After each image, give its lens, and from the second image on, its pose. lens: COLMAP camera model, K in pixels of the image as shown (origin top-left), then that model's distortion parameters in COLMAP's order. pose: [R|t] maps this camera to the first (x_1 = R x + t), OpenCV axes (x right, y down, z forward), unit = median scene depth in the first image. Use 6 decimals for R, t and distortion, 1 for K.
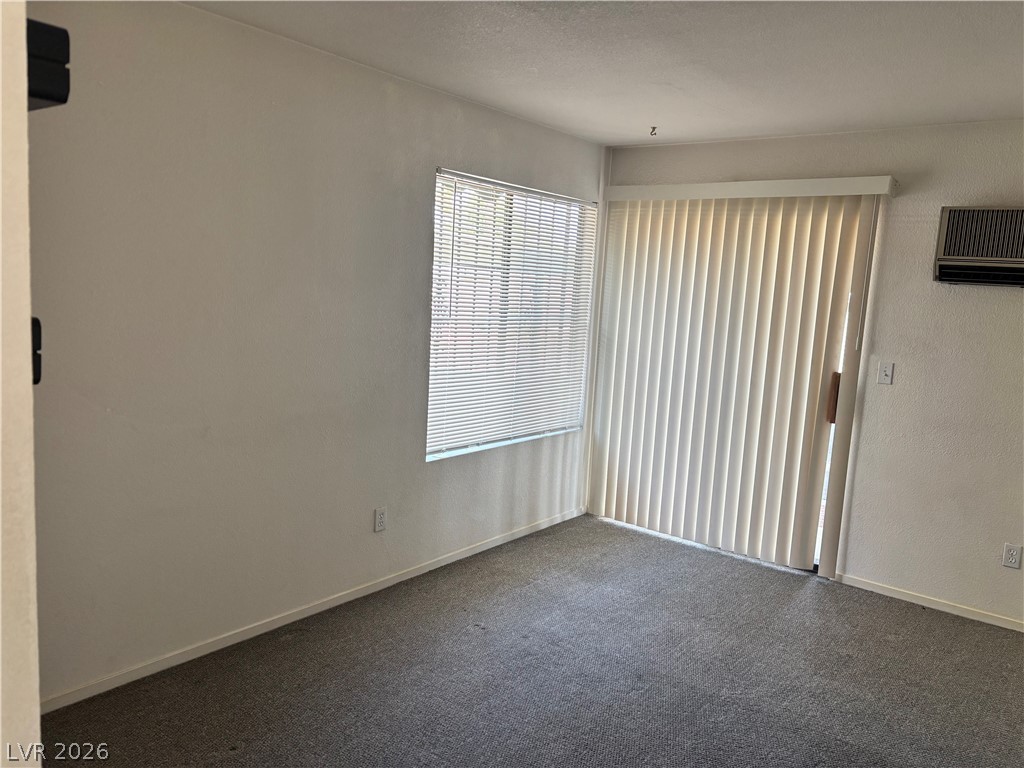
lens RADIAL K [[773.7, 0, 511.5], [0, 773.7, 387.3], [0, 0, 1]] dist [0.029974, -0.034793]
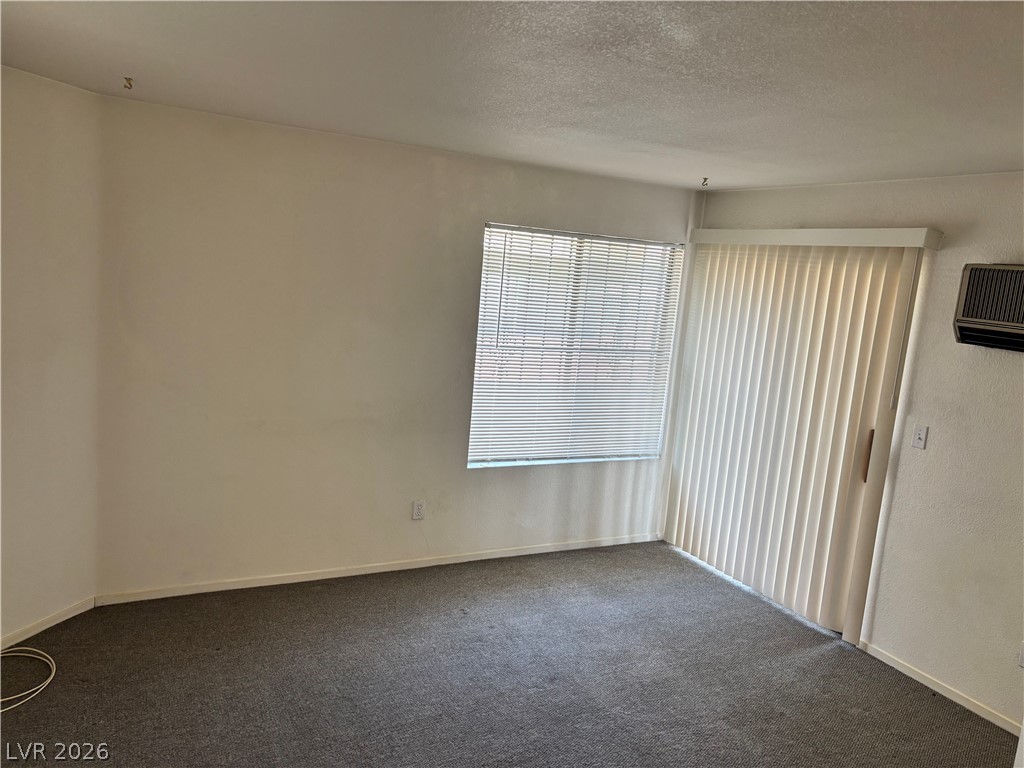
lens RADIAL K [[773.7, 0, 512.0], [0, 773.7, 380.8], [0, 0, 1]] dist [0.029974, -0.034793]
pose [[0.911725, 0.080969, -0.402743, 0.388900], [-0.088439, 0.996082, 0.000048, -0.039795], [0.401169, 0.035574, 0.915313, -0.053921]]
